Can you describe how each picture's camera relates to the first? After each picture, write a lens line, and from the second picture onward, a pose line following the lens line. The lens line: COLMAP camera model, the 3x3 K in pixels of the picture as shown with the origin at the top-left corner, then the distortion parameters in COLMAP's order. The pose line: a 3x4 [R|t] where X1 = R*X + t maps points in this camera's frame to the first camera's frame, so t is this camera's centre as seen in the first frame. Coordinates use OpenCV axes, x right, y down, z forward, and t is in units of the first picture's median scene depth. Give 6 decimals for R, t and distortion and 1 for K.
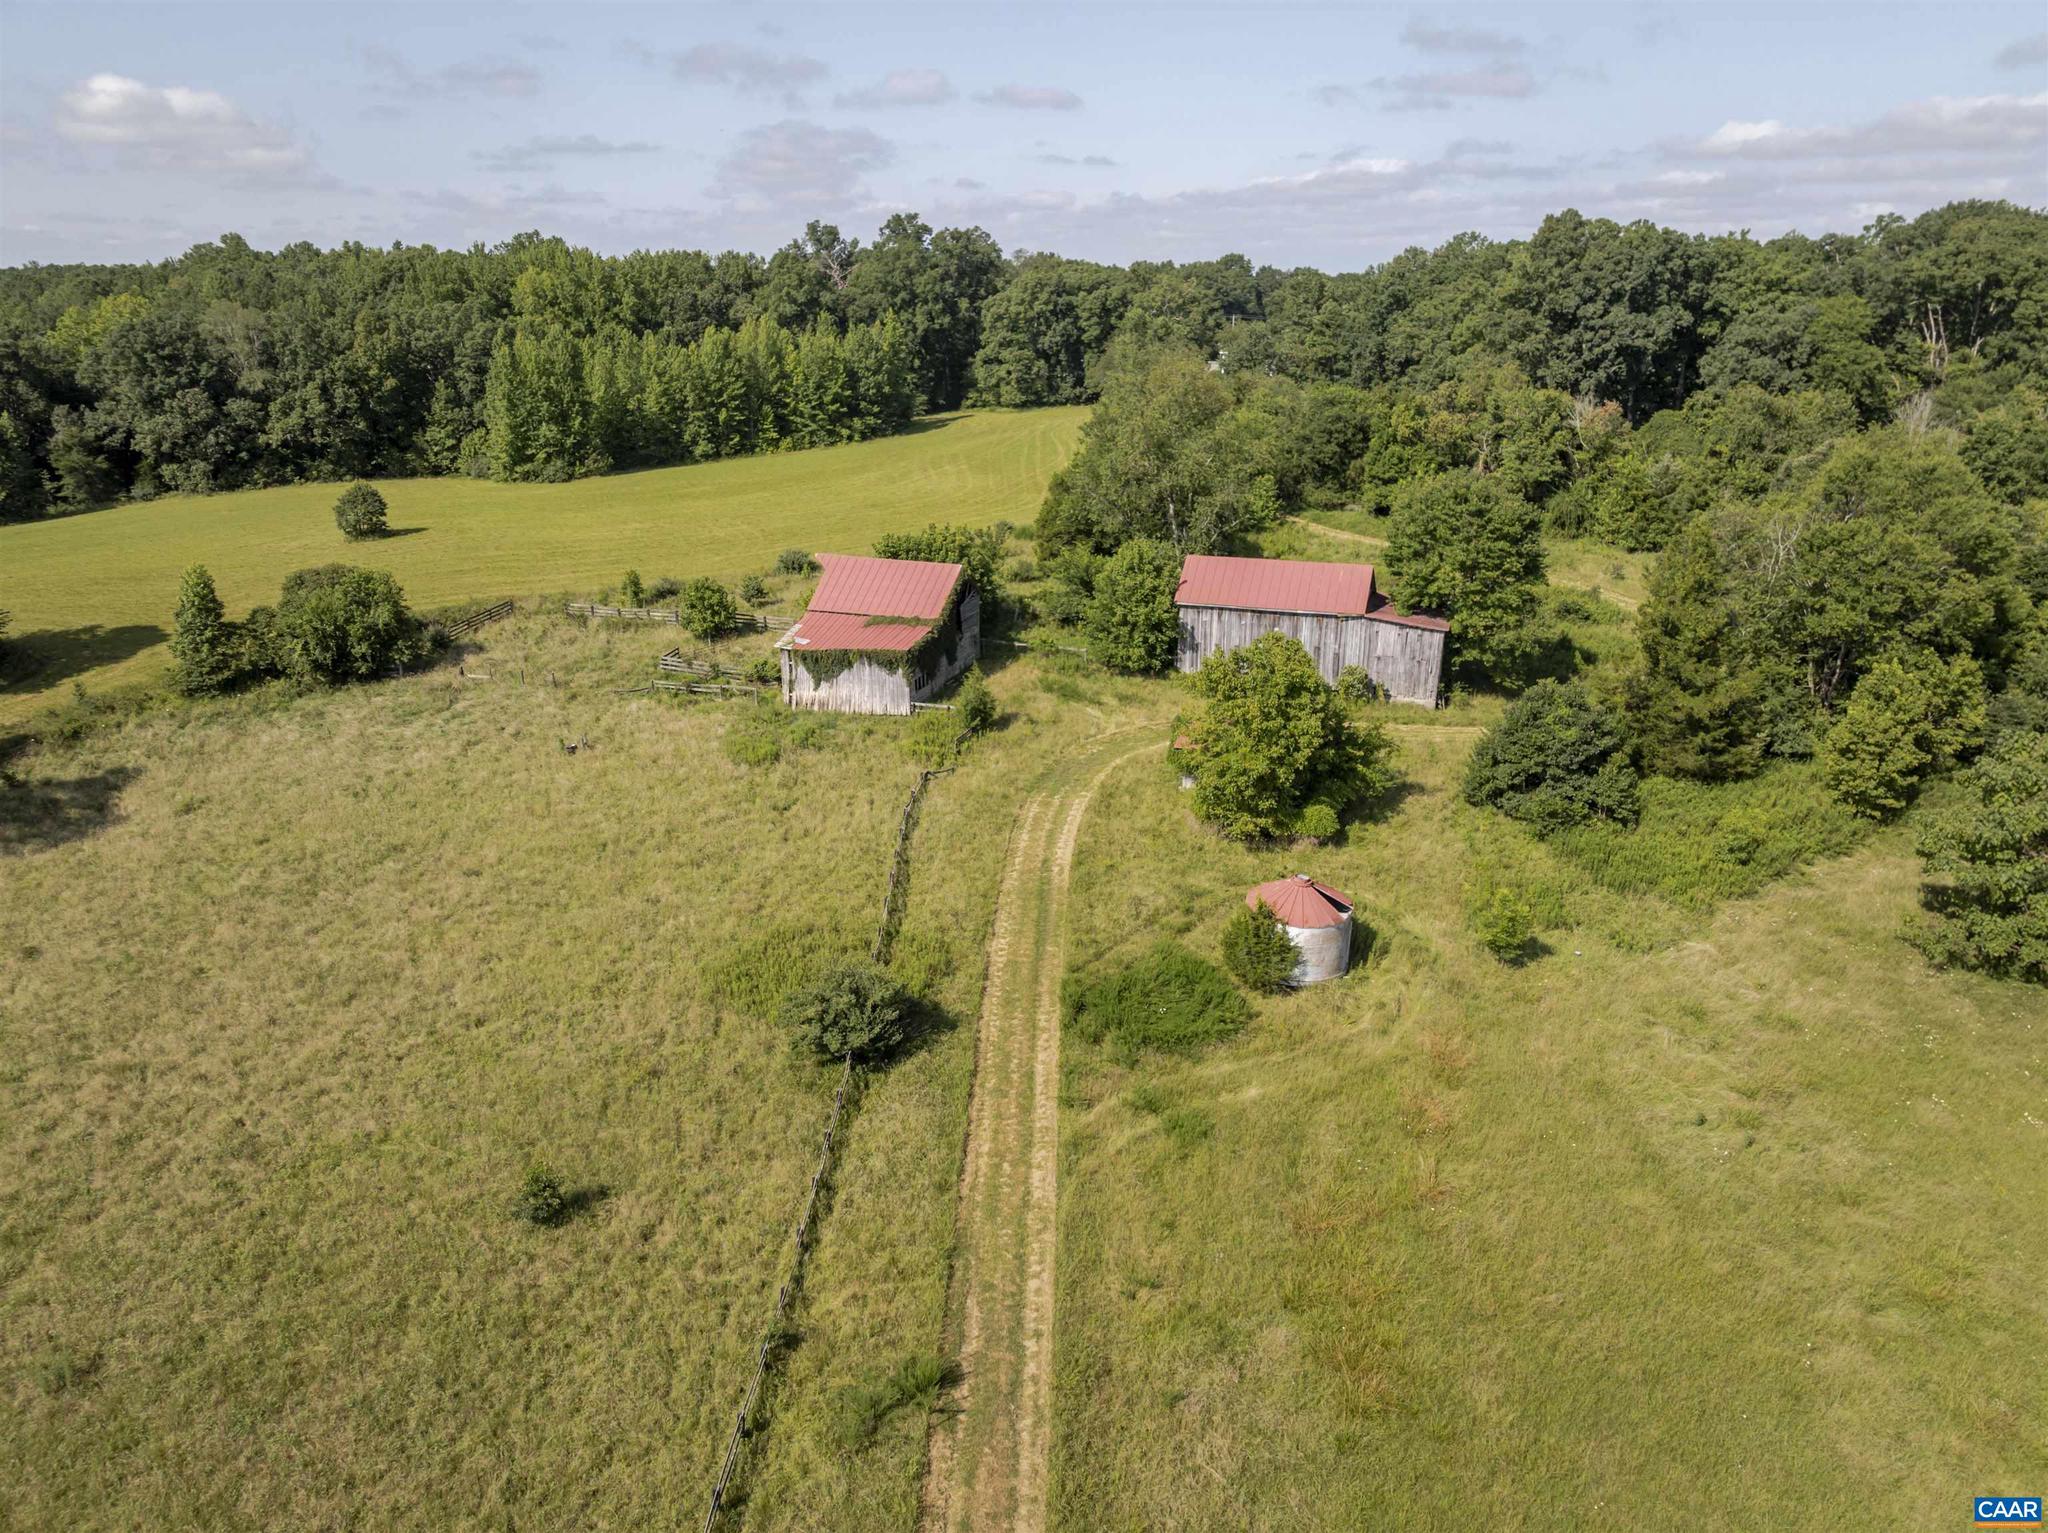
lens RADIAL K [[1443.6, 0, 1024.0], [0, 1443.6, 766.5], [0, 0, 1]] dist [-0.037563, 0.001097]
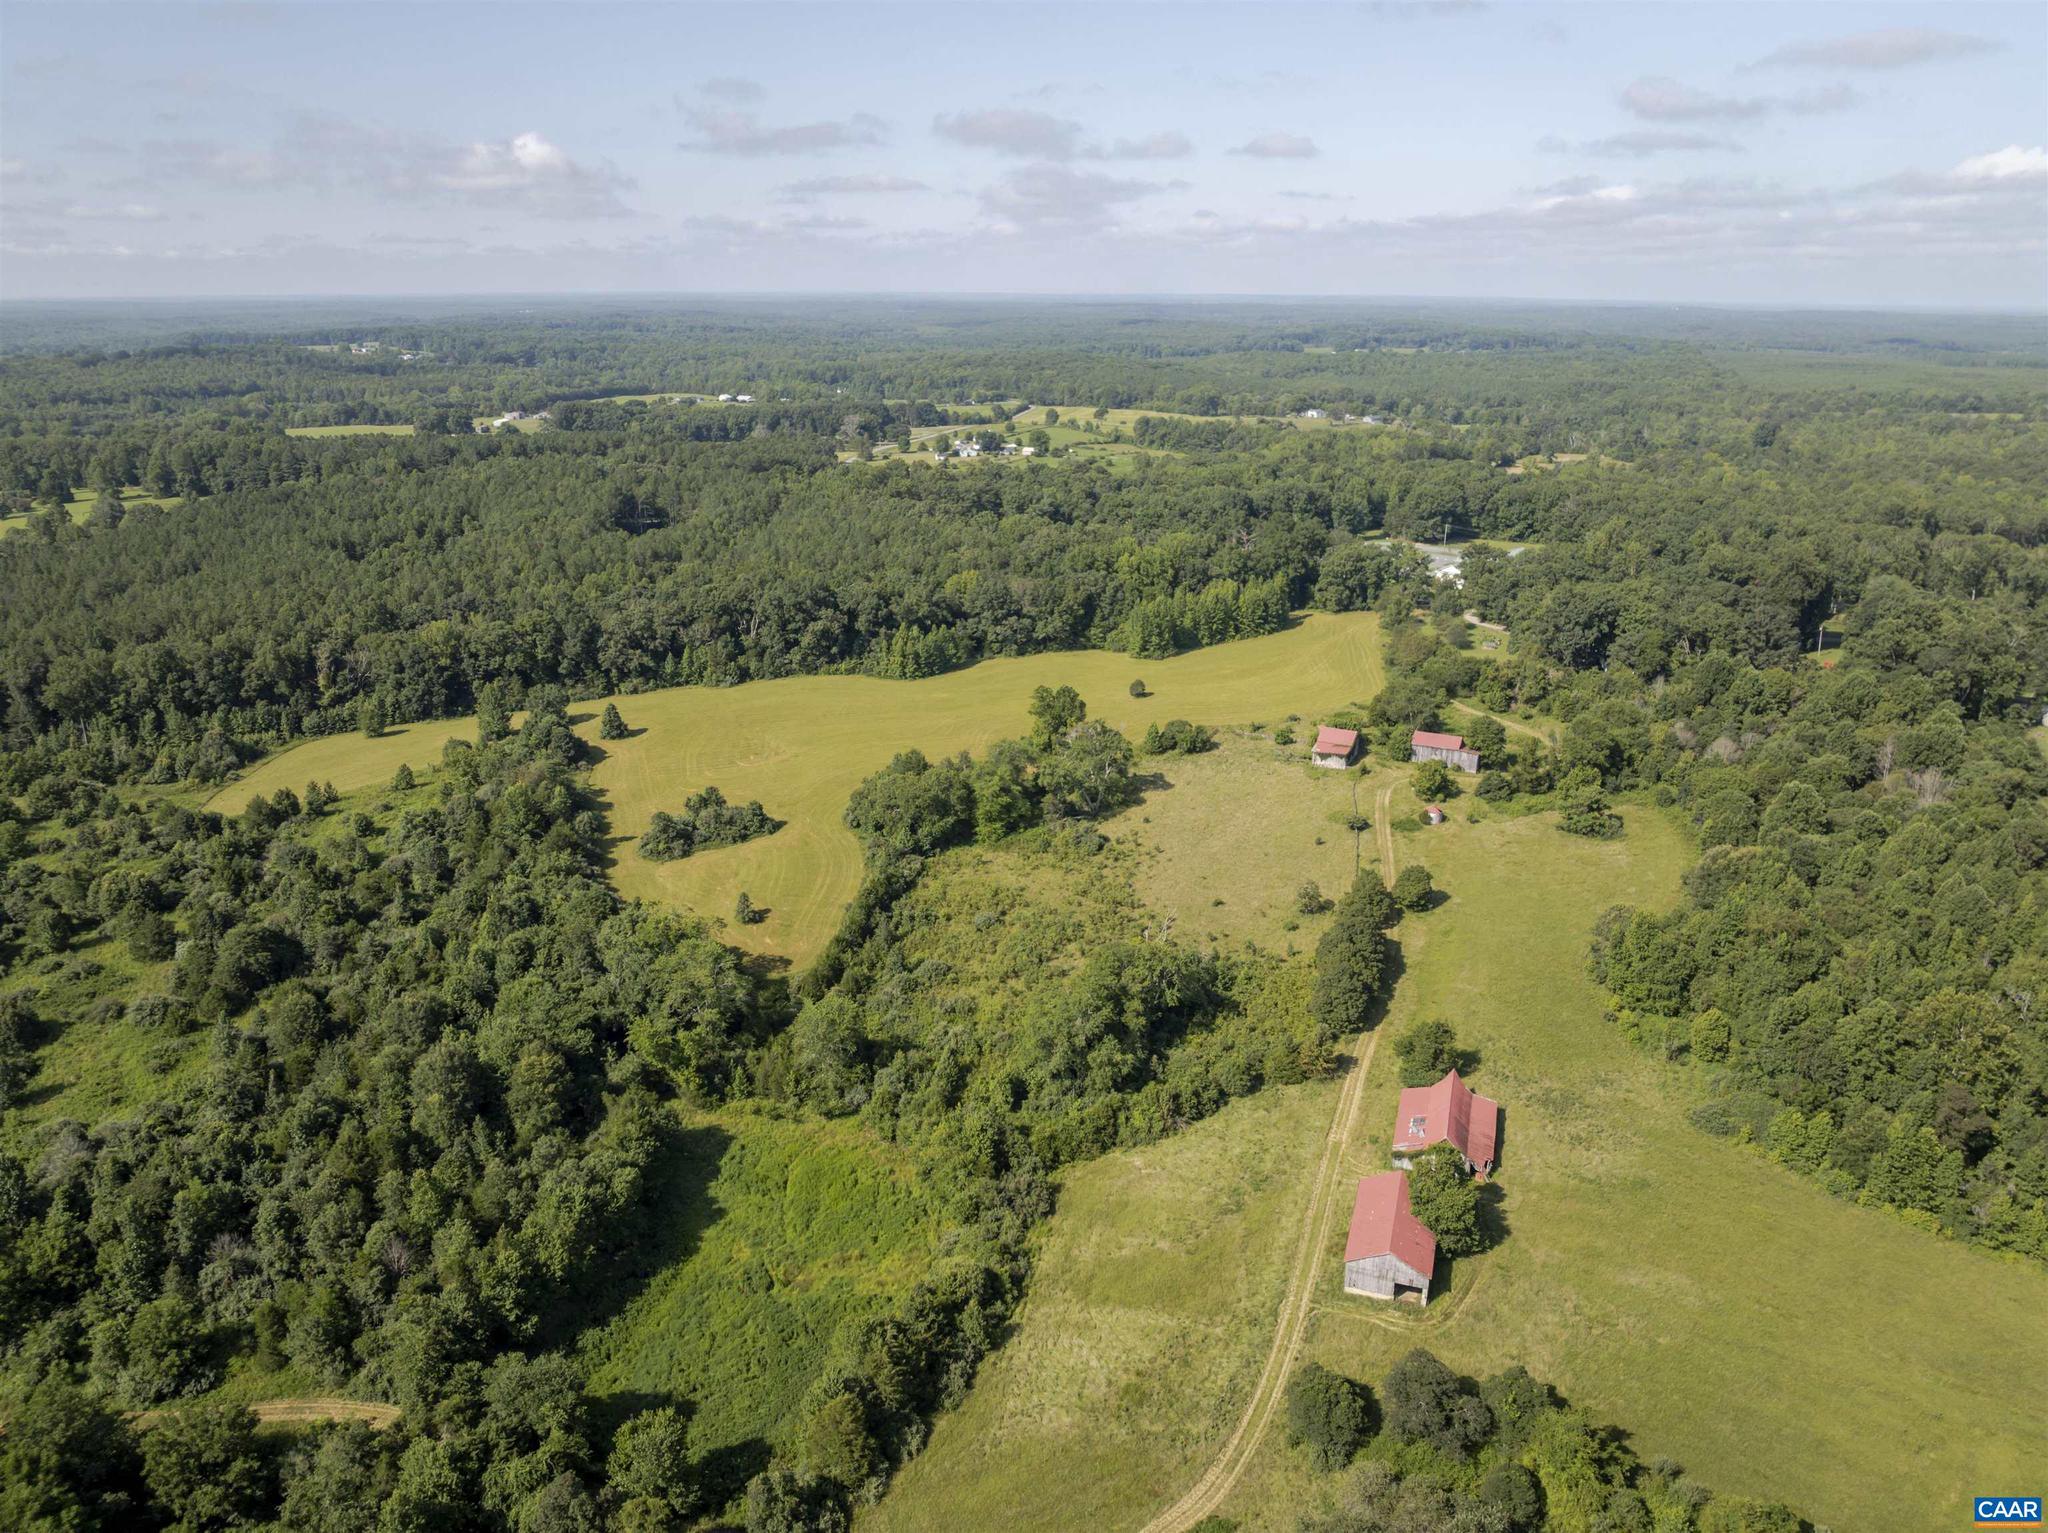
lens RADIAL K [[1442.4, 0, 1024.0], [0, 1442.4, 766.5], [0, 0, 1]] dist [-0.013625, -0.060614]
pose [[0.988811, 0.047161, -0.141525, -0.385799], [-0.047876, 0.998852, -0.001652, 0.007258], [0.141285, 0.008409, 0.989933, -3.081203]]
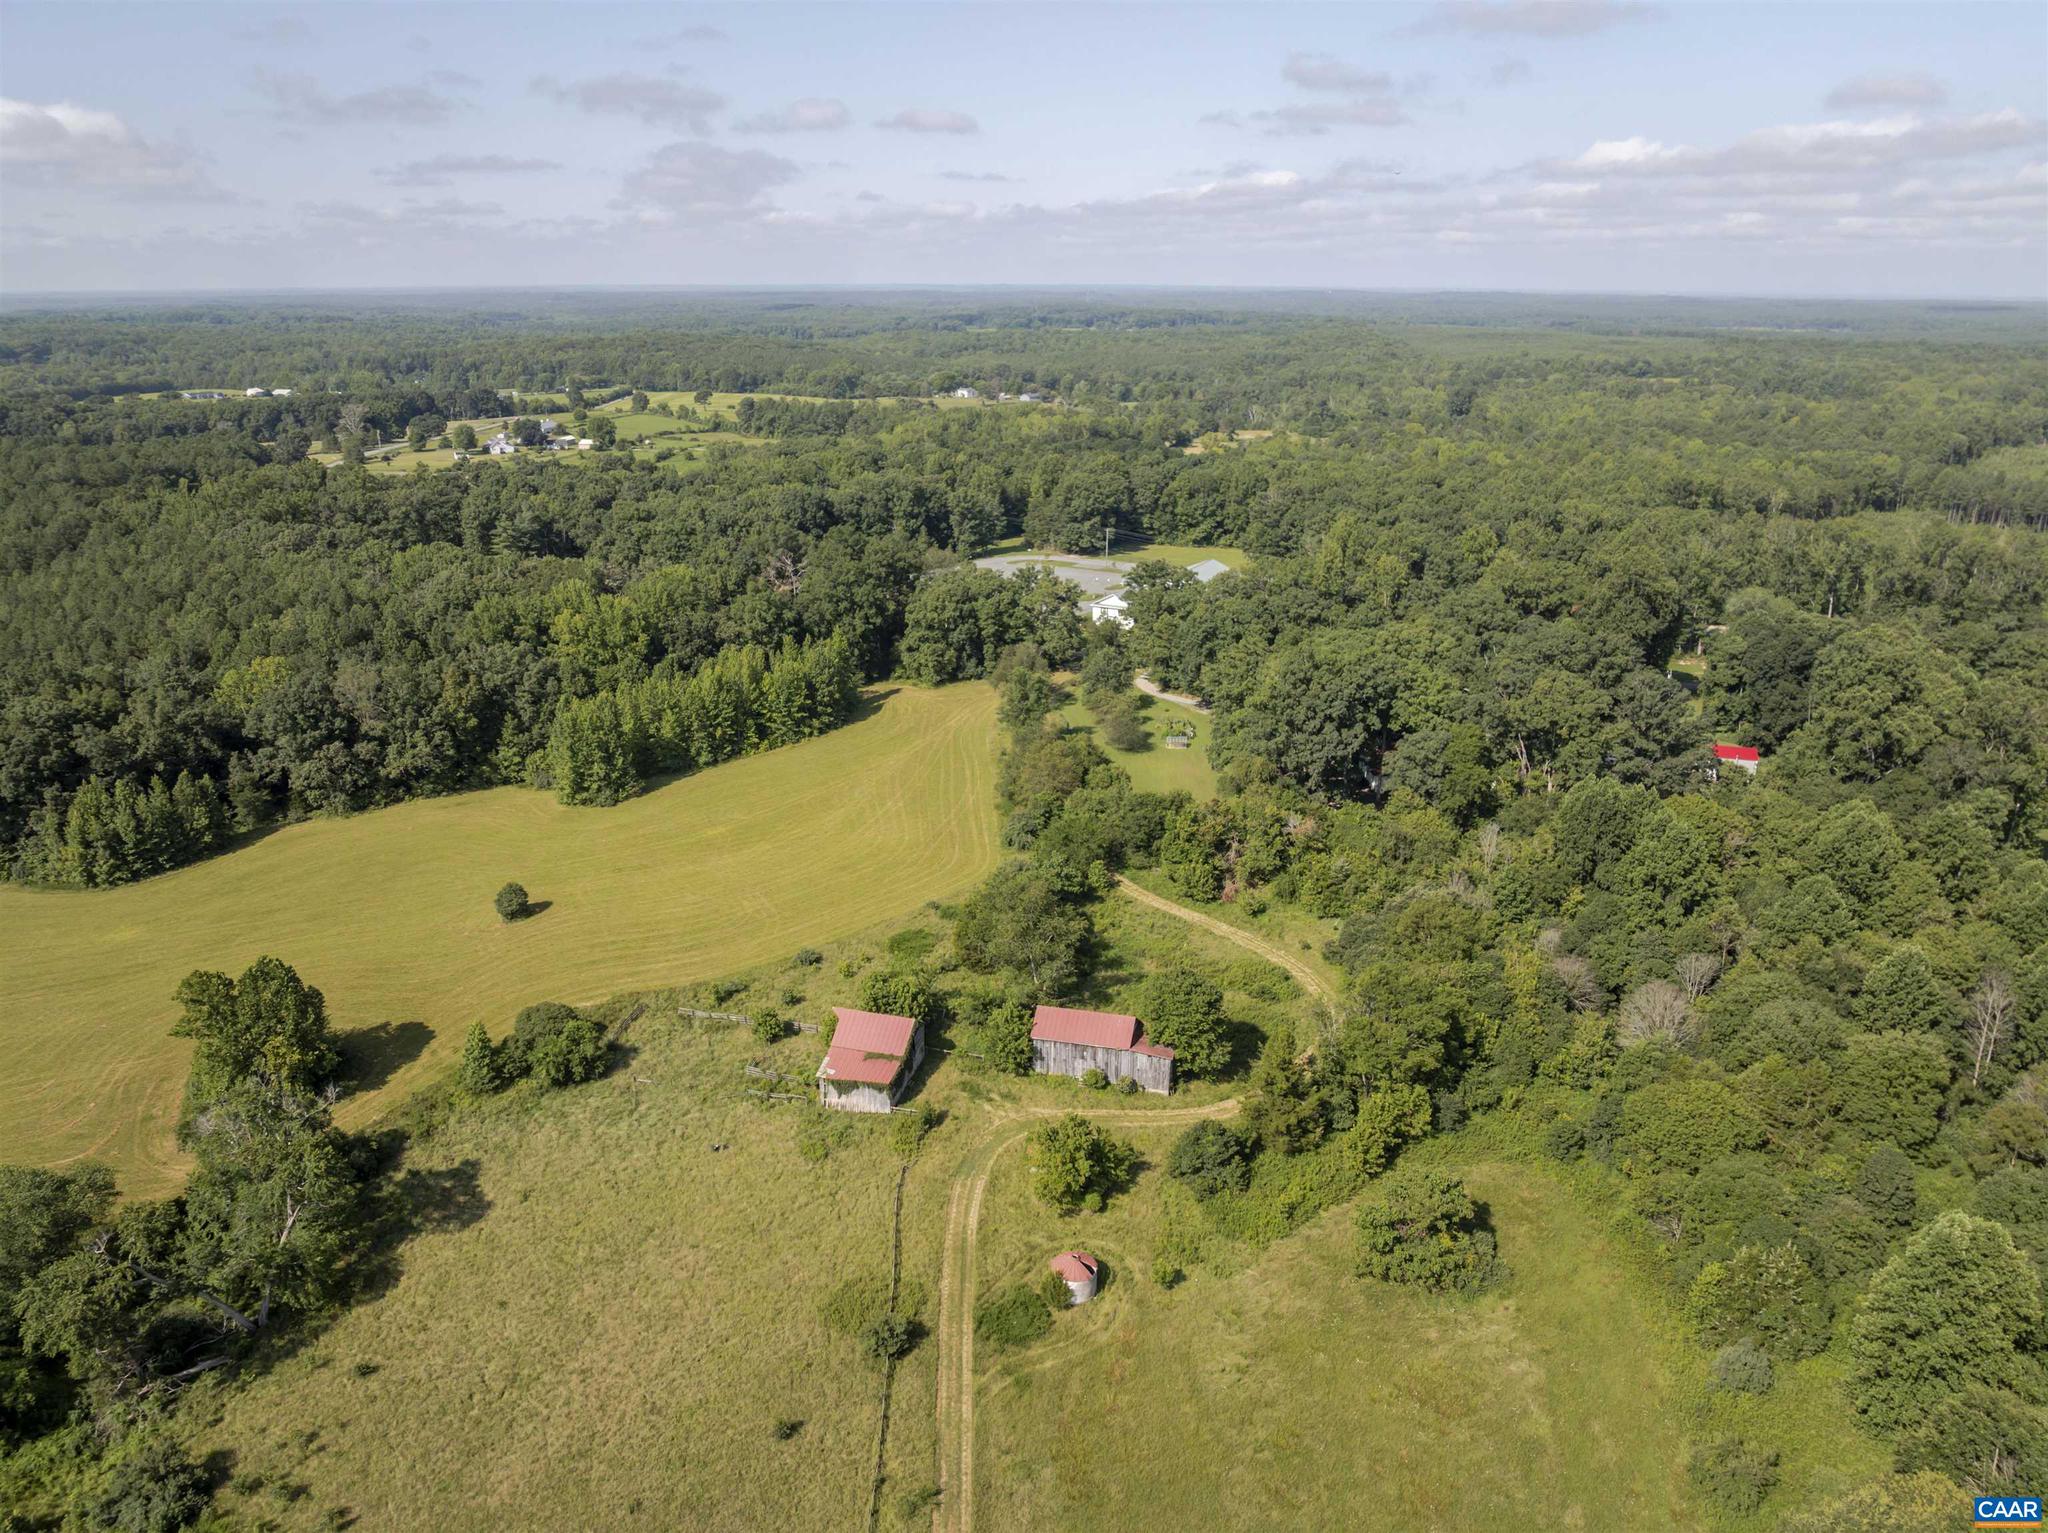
lens RADIAL K [[1442.4, 0, 1024.0], [0, 1442.4, 766.5], [0, 0, 1]] dist [-0.013625, -0.060614]
pose [[0.997984, -0.022051, 0.059515, -0.006632], [0.022045, 0.999757, 0.000756, -0.461012], [-0.059518, 0.000557, 0.998227, -0.846584]]
